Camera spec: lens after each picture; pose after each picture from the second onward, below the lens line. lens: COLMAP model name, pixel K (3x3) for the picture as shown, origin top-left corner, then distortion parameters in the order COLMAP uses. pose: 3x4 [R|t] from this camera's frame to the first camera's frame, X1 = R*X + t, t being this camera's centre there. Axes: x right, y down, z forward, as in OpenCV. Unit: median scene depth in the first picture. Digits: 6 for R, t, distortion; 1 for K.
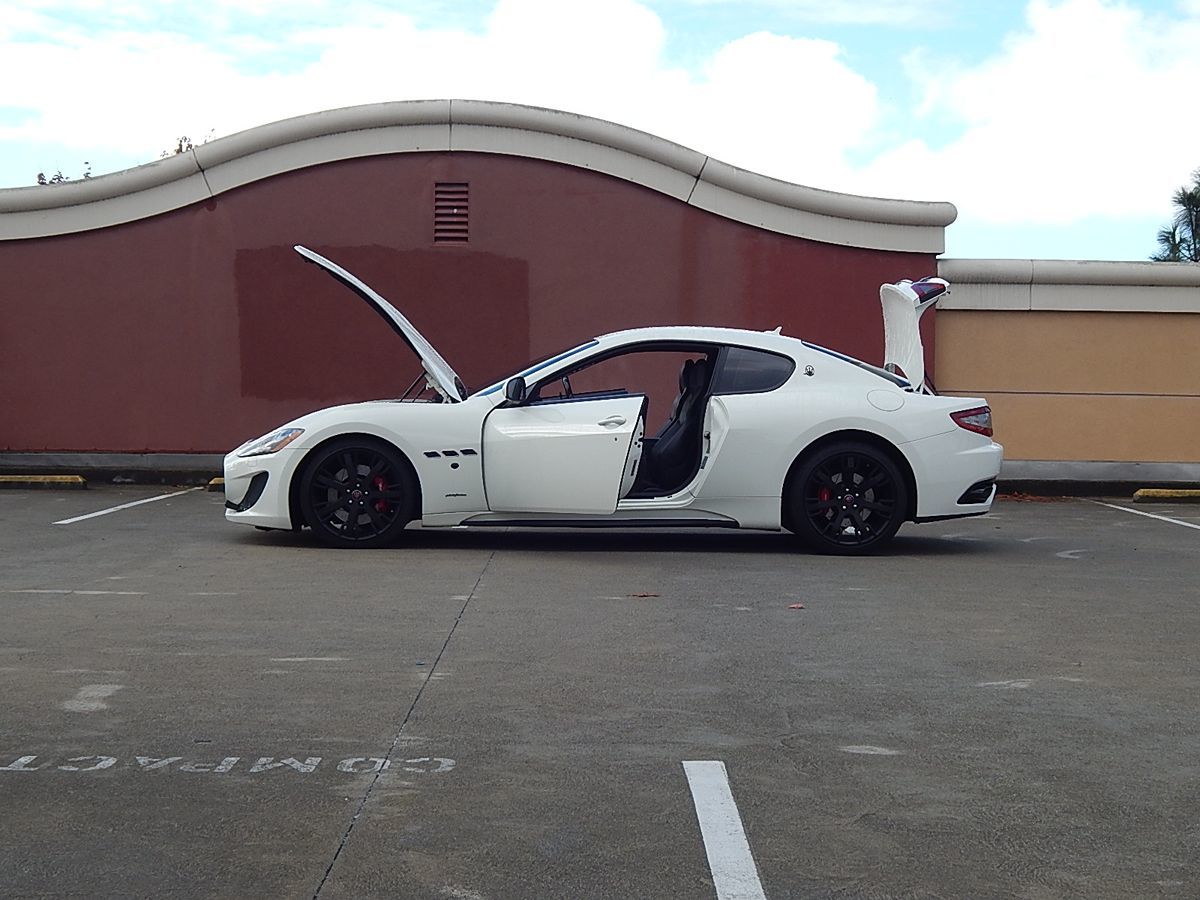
lens RADIAL K [[2512.6, 0, 572.3], [0, 2512.6, 432.6], [0, 0, 1]] dist [0.014740, -0.133122]
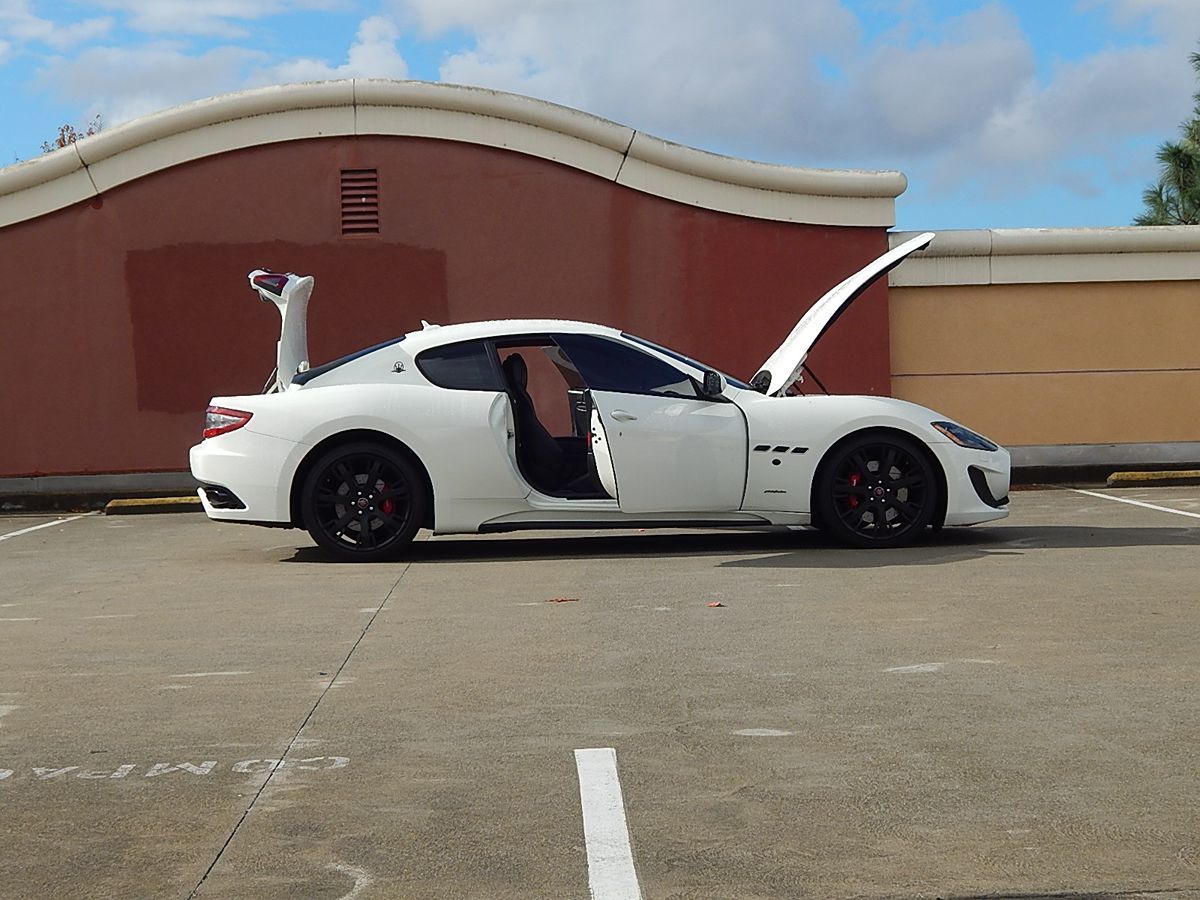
lens RADIAL K [[2942.7, 0, 612.0], [0, 2942.7, 434.9], [0, 0, 1]] dist [0.014587, -0.305792]
pose [[0.998954, -0.038971, 0.023923, 0.028523], [0.039014, 0.999238, -0.001341, 0.005087], [-0.023852, 0.002272, 0.999713, -0.148674]]
